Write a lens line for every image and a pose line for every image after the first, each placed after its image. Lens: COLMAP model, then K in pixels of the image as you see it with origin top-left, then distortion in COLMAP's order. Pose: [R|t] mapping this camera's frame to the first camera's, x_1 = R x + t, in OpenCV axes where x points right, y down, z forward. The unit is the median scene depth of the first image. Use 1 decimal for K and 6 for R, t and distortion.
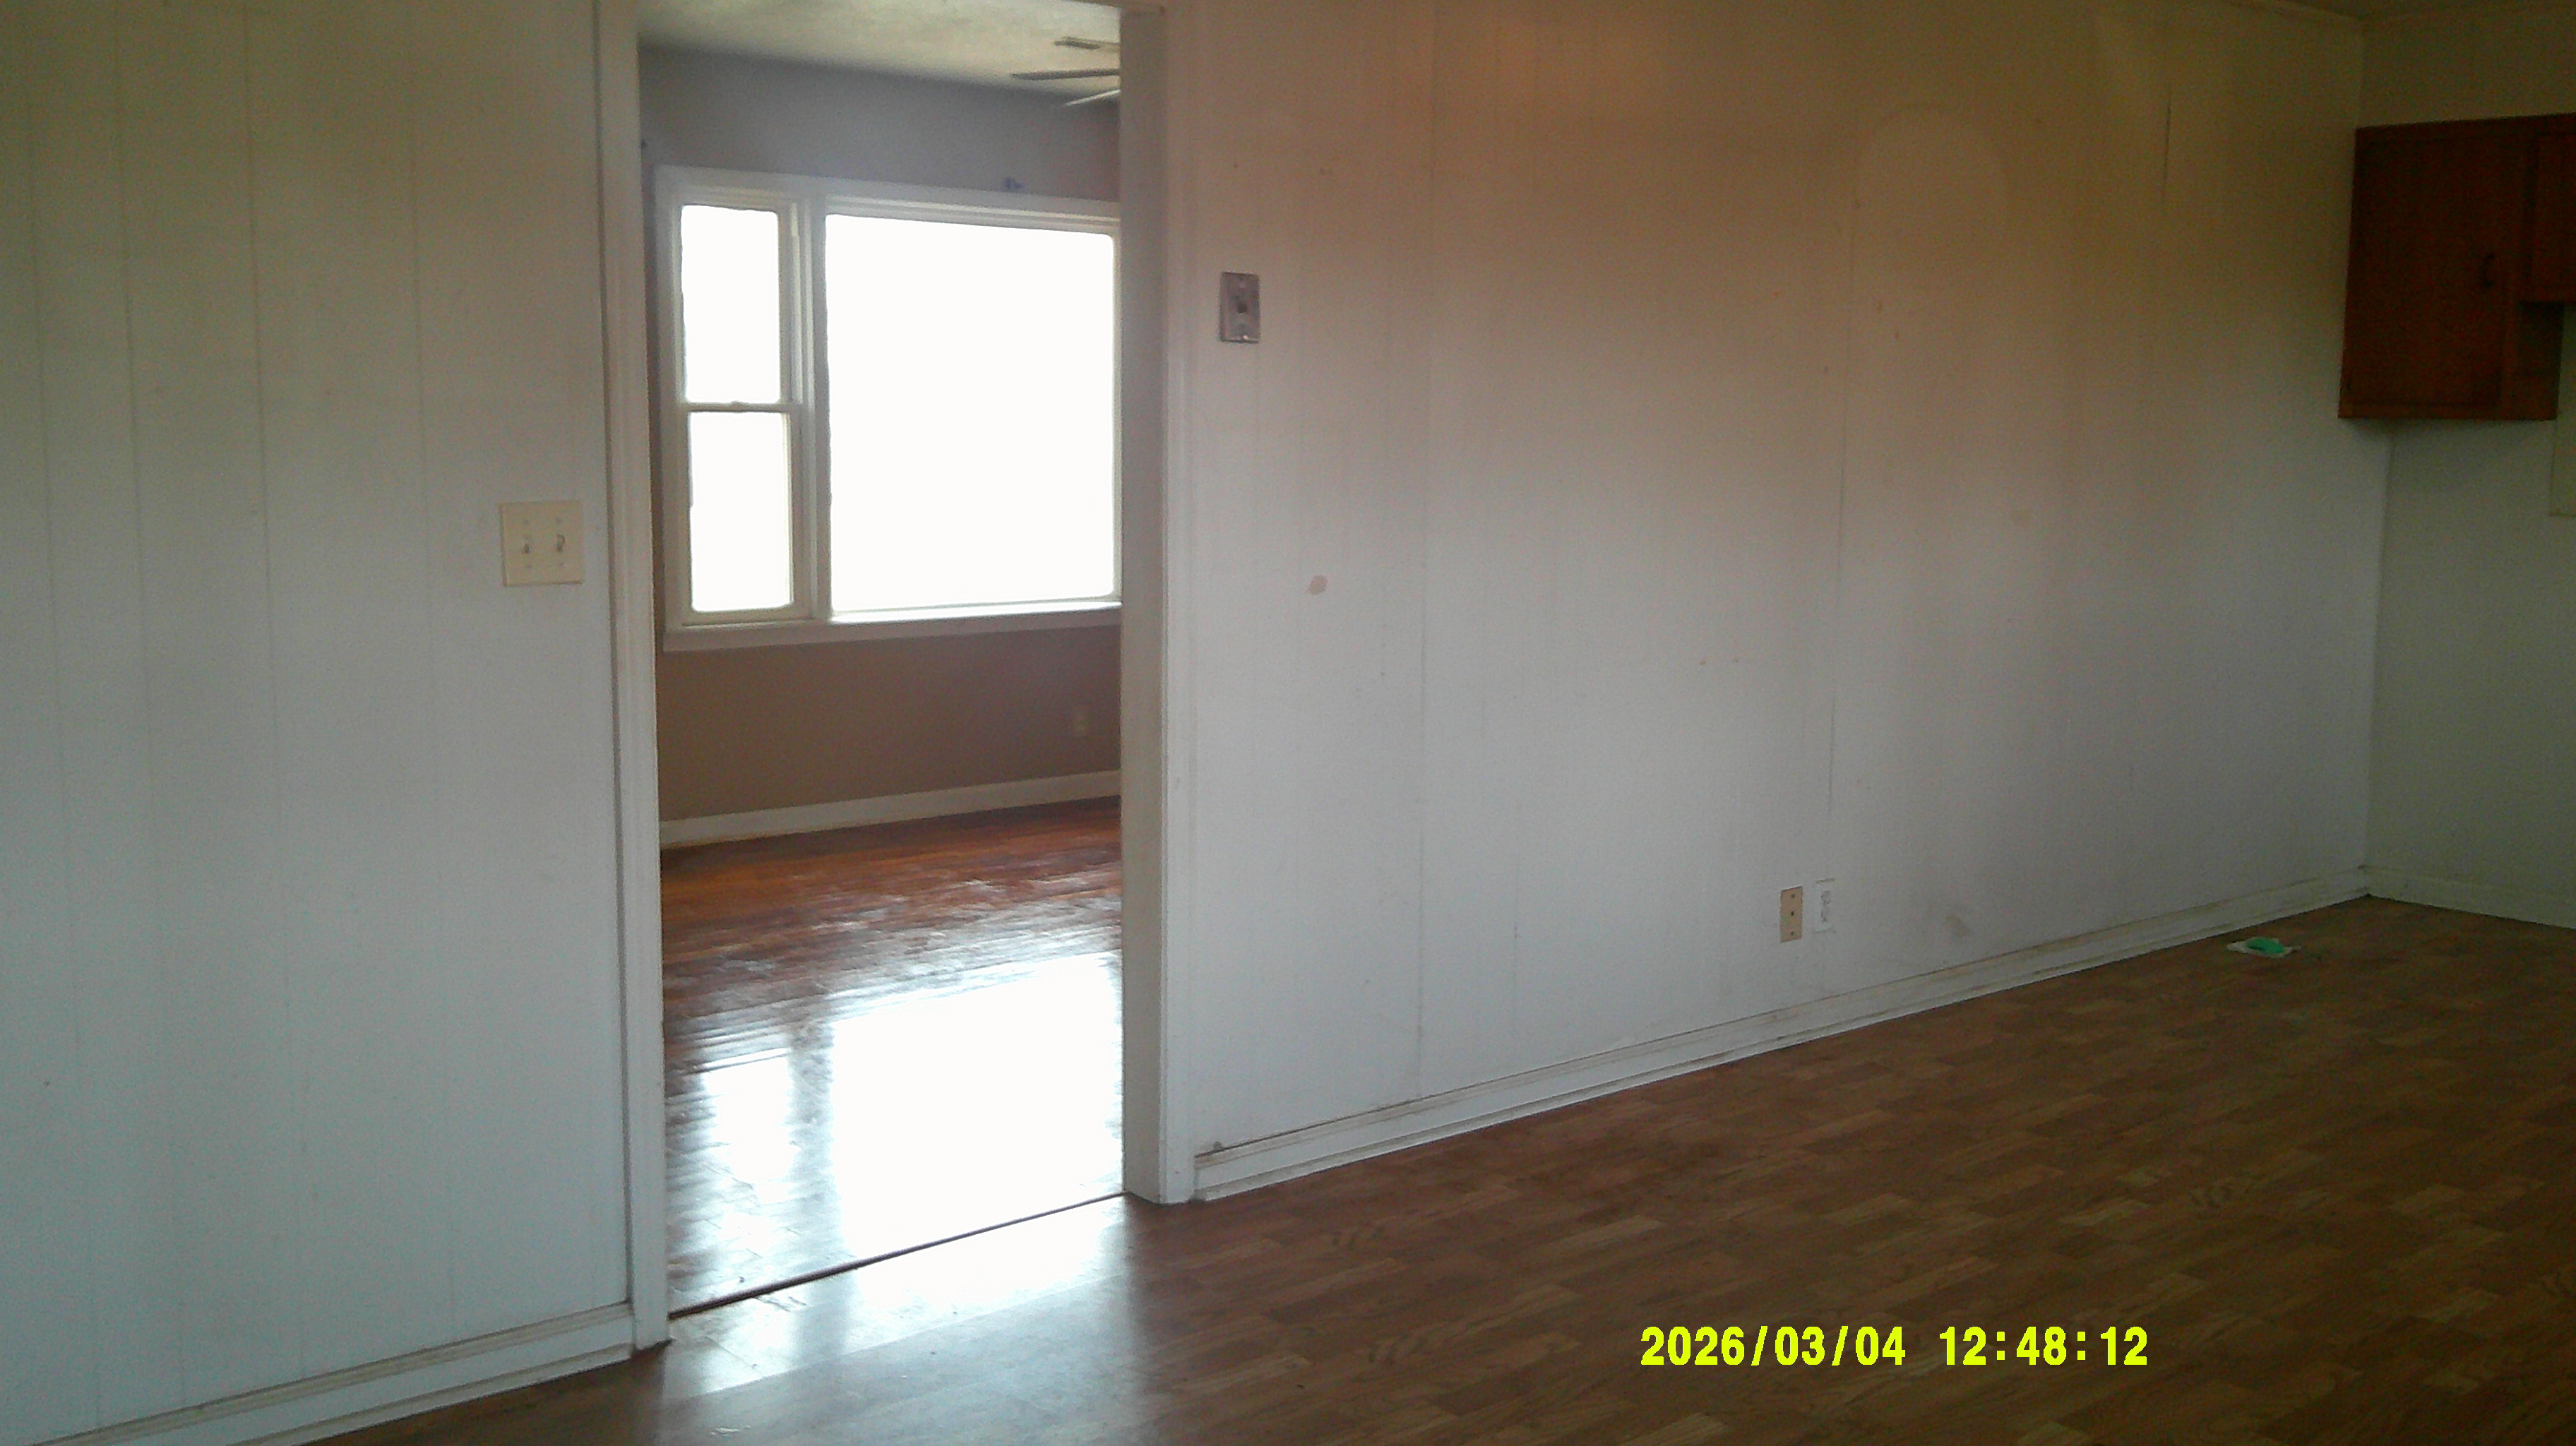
lens RADIAL K [[2388.8, 0, 1303.2], [0, 2388.8, 683.7], [0, 0, 1]] dist [-0.011125, -0.028023]
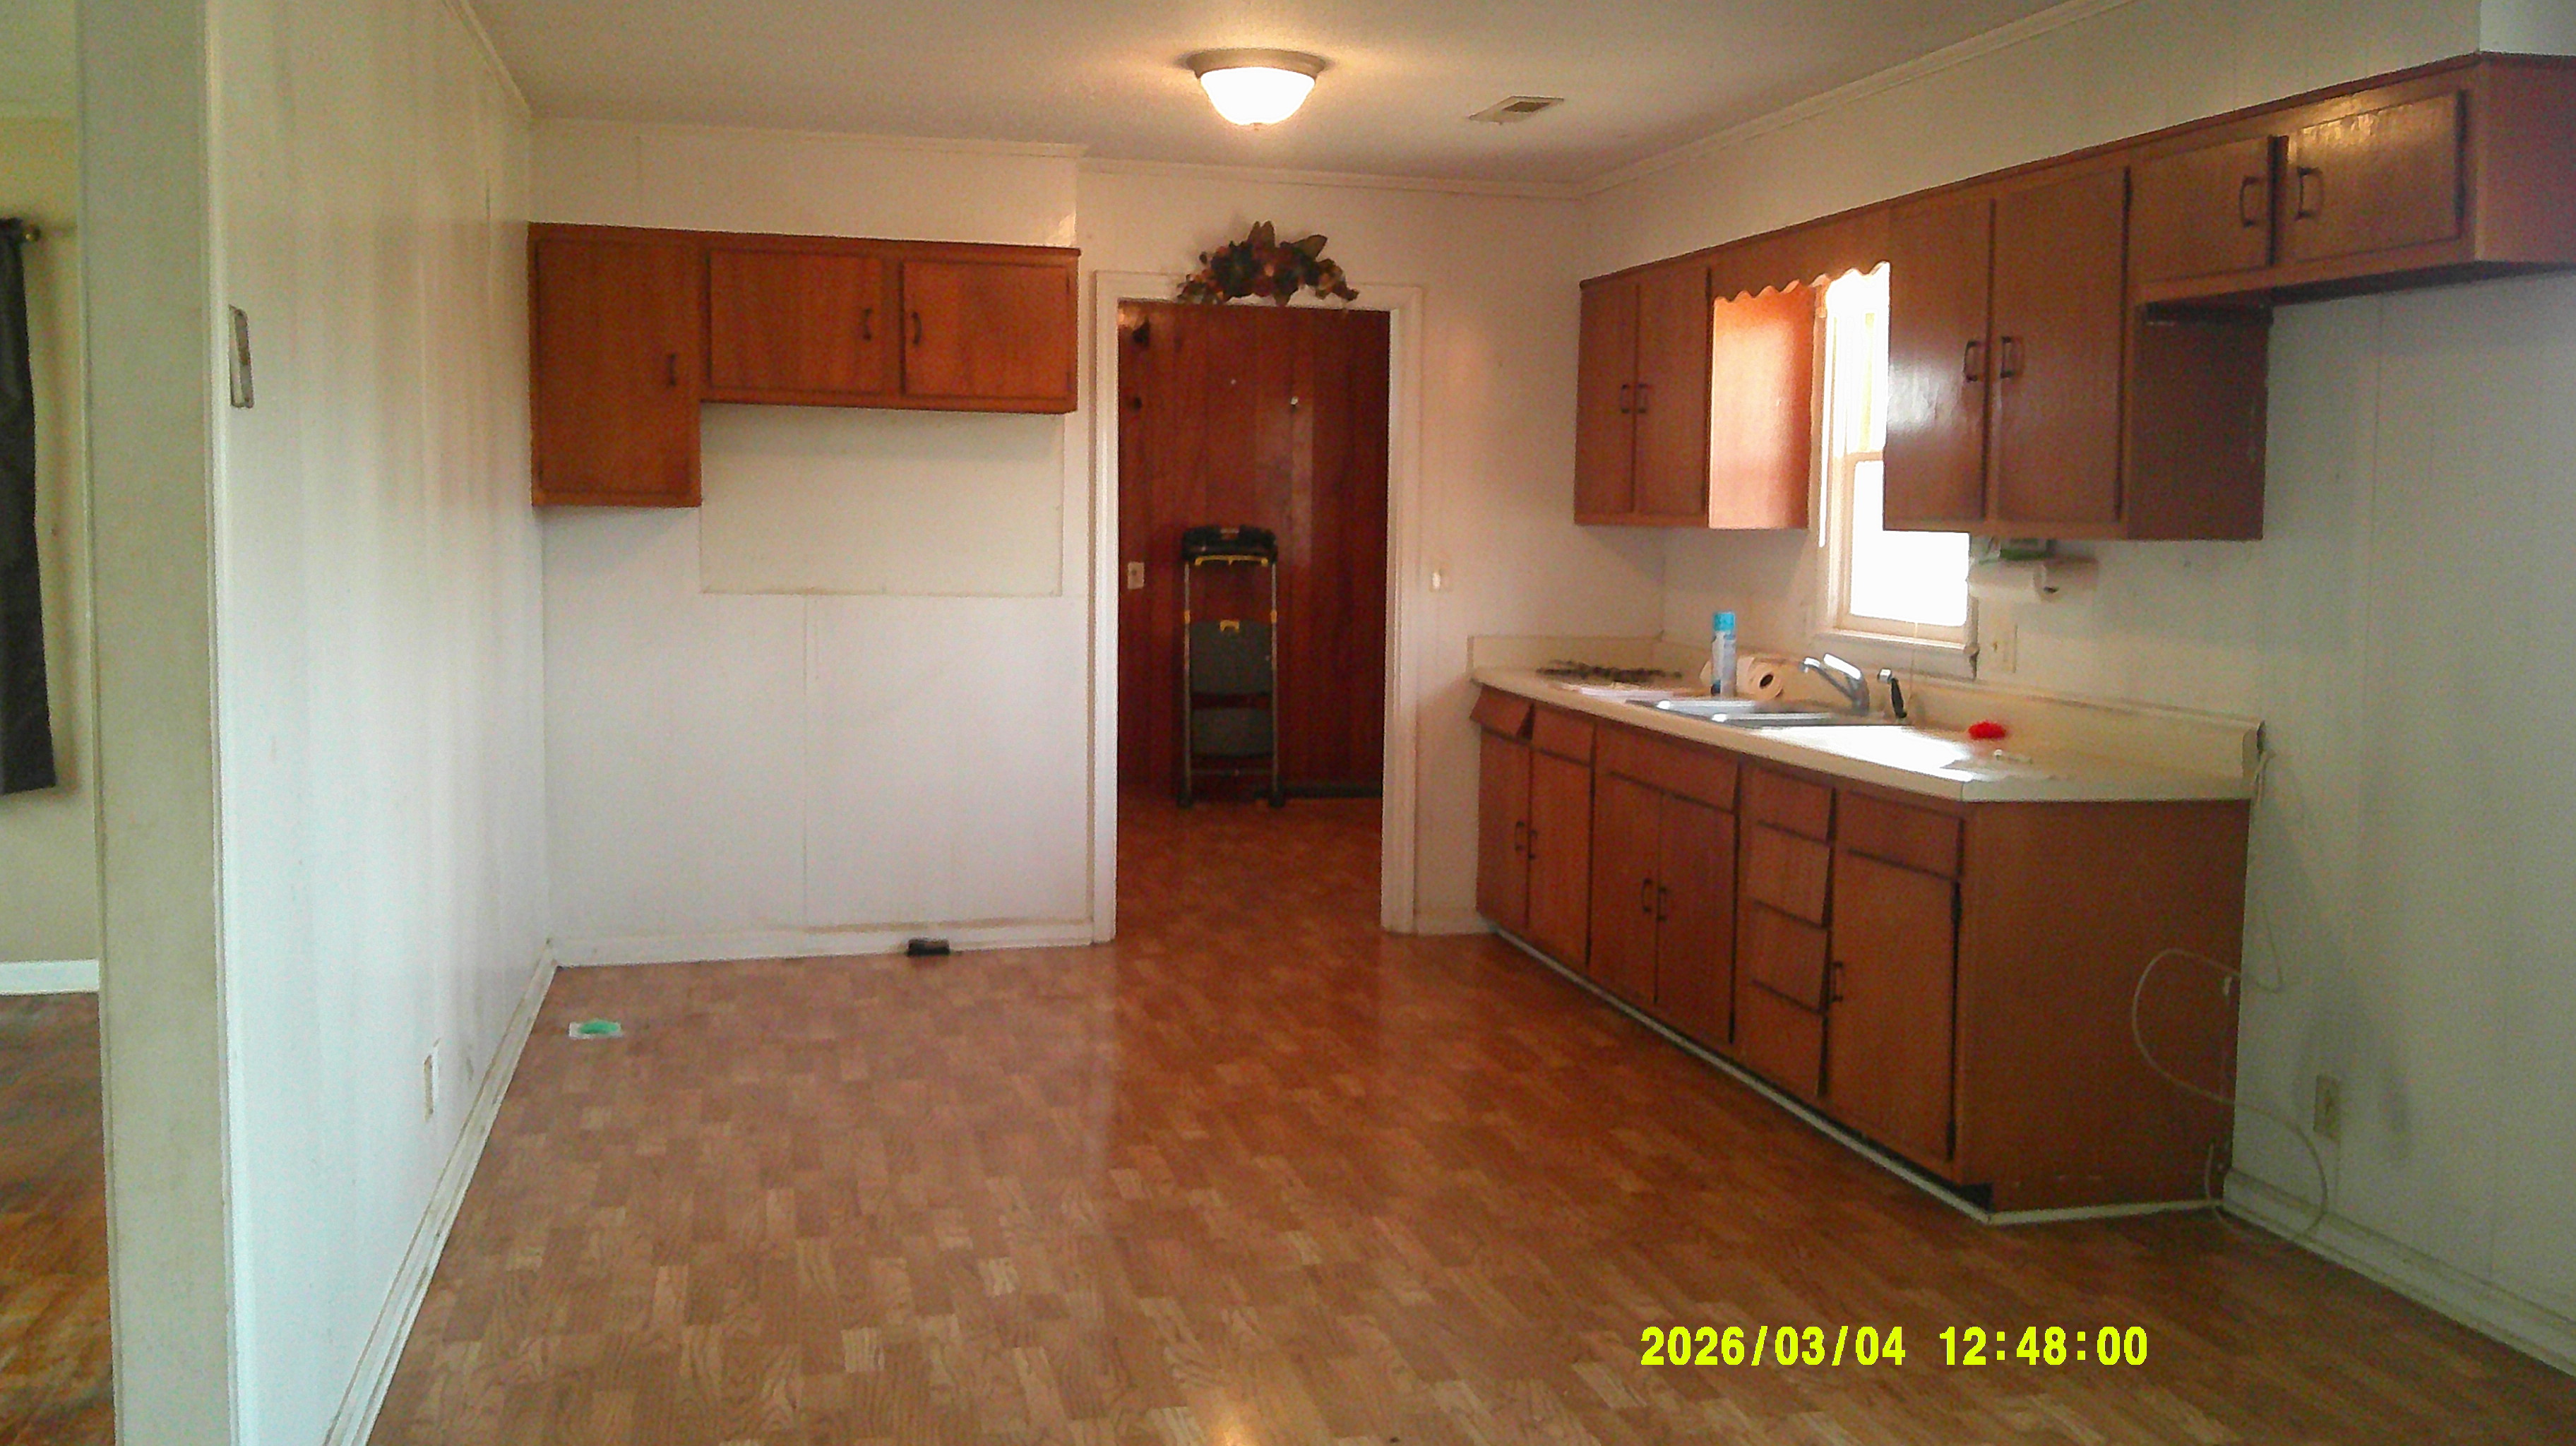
lens RADIAL K [[2303.9, 0, 1288.0], [0, 2303.9, 723.0], [0, 0, 1]] dist [0.111238, -0.269272]
pose [[0.452824, -0.094640, 0.886563, -0.477858], [0.105114, 0.993083, 0.052323, -0.057659], [-0.885382, 0.069497, 0.459640, 0.401648]]
